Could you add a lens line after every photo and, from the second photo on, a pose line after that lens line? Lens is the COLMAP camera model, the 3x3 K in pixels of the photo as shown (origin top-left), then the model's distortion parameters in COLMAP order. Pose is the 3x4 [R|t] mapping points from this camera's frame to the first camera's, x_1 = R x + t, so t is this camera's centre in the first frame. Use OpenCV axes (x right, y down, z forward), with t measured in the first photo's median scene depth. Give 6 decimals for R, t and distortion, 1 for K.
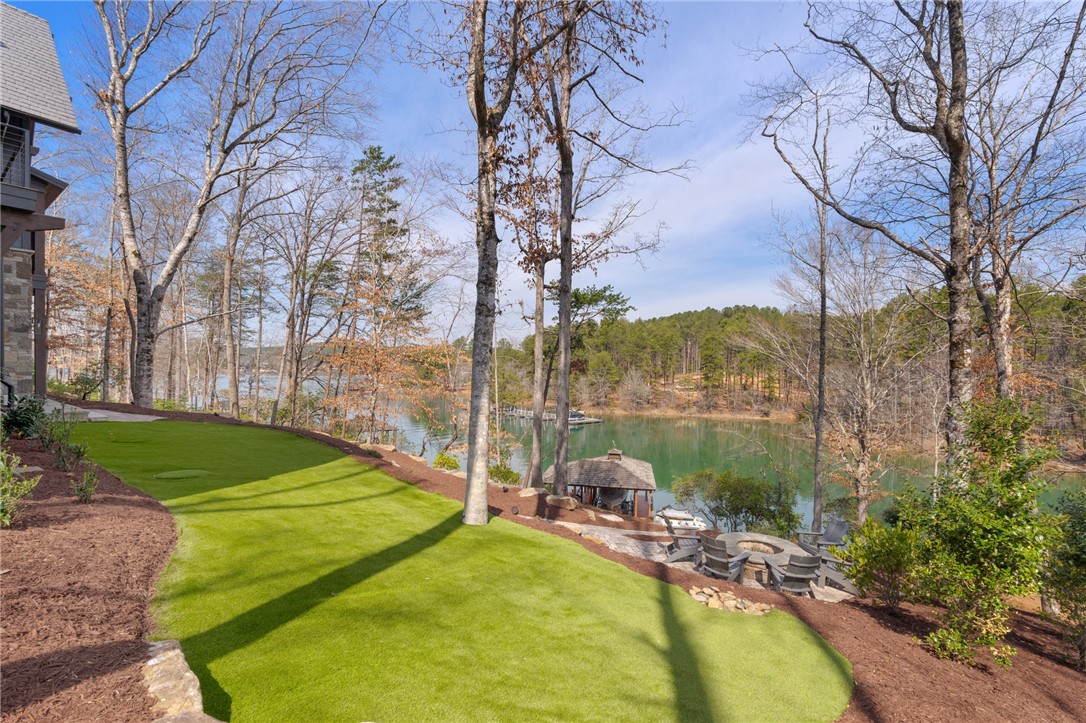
lens RADIAL K [[484.6, 0, 545.3], [0, 484.6, 380.1], [0, 0, 1]] dist [-0.000899, -0.000050]
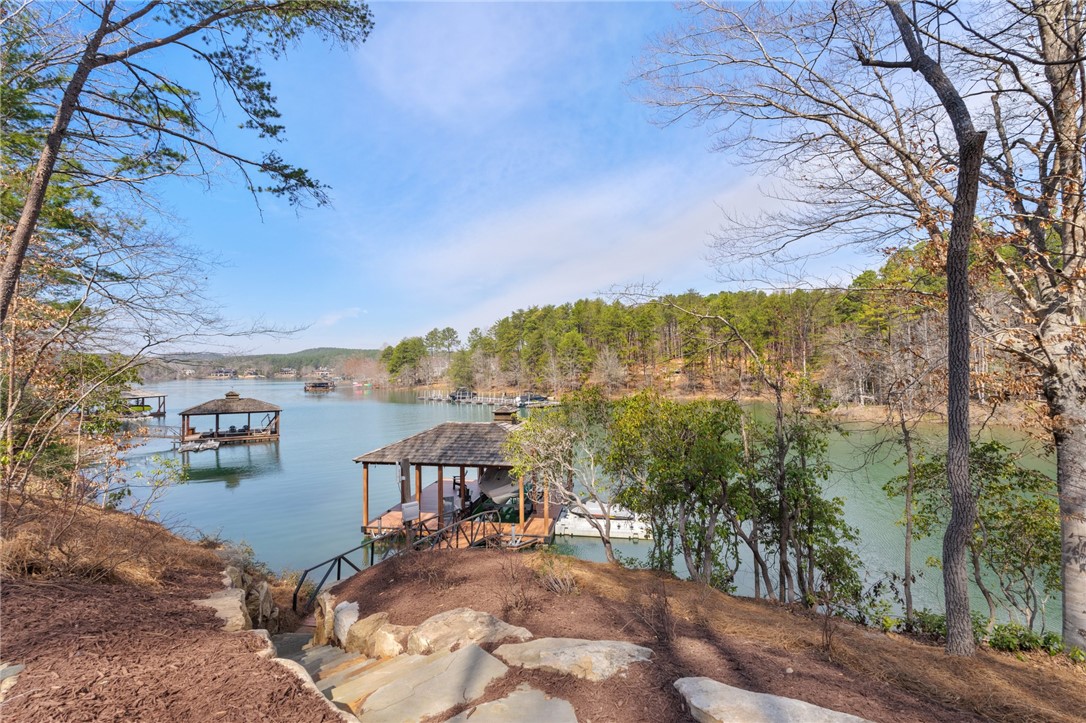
lens RADIAL K [[484.6, 0, 534.0], [0, 484.6, 361.9], [0, 0, 1]] dist [-0.000899, -0.000050]
pose [[0.999519, -0.030926, -0.002097, 0.046553], [0.030839, 0.998967, -0.033386, 0.027602], [0.003127, 0.033305, 0.999440, 0.097917]]
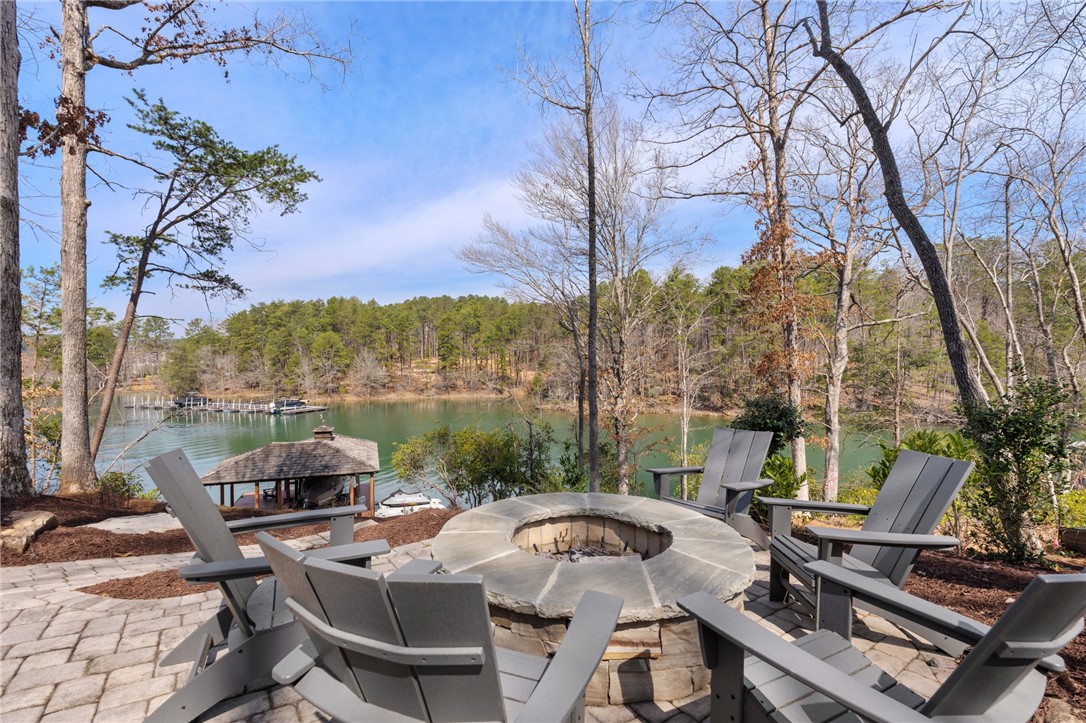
lens RADIAL K [[484.6, 0, 538.0], [0, 484.6, 369.3], [0, 0, 1]] dist [-0.000899, -0.000050]
pose [[0.871942, -0.030537, 0.488656, 0.017629], [0.030634, 0.999500, 0.007799, 0.015254], [-0.488650, 0.008169, 0.872442, 0.047734]]
